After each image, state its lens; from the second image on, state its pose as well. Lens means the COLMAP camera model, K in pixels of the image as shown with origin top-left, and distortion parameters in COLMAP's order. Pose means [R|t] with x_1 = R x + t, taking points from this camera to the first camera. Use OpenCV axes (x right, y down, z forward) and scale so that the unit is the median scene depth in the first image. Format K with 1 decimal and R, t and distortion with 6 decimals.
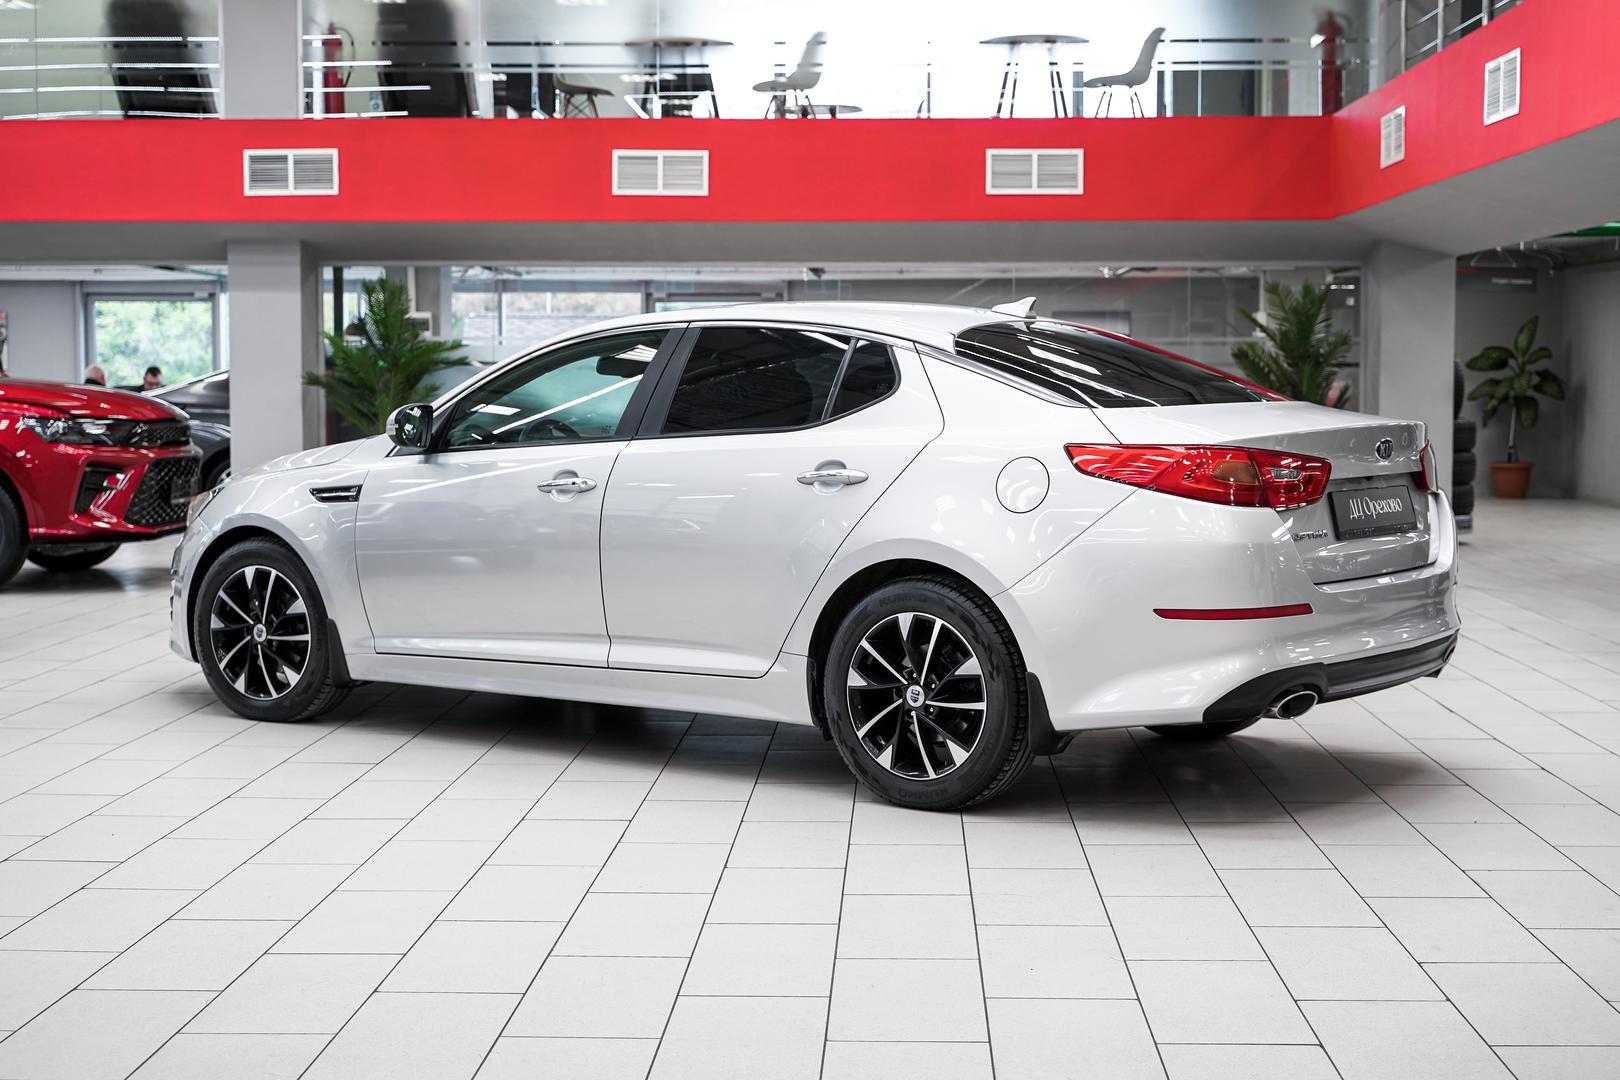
lens RADIAL K [[2299.3, 0, 817.6], [0, 2299.3, 522.3], [0, 0, 1]] dist [0.010762, -0.023324]
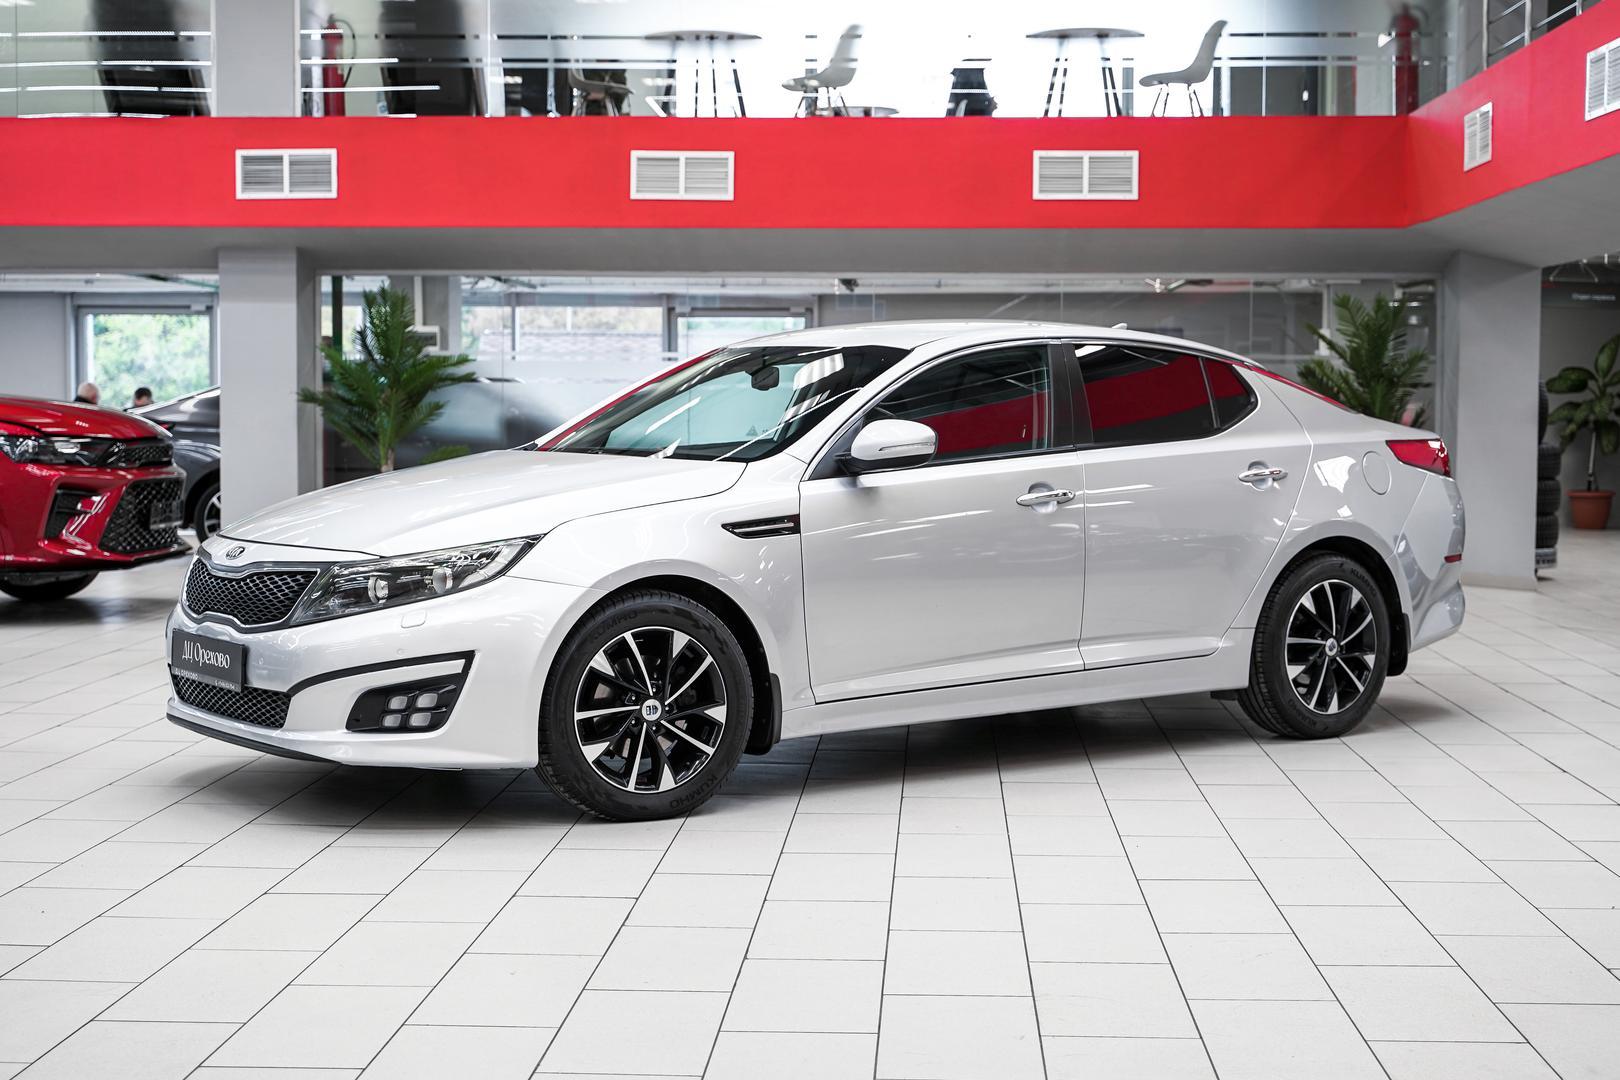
lens RADIAL K [[2214.0, 0, 810.0], [0, 2214.0, 540.0], [0, 0, 1]] dist [-0.005155, -0.012322]
pose [[0.999877, 0.004827, -0.014915, -0.002623], [-0.004860, 0.999986, -0.002150, -0.002925], [0.014904, 0.002223, 0.999886, 0.105387]]
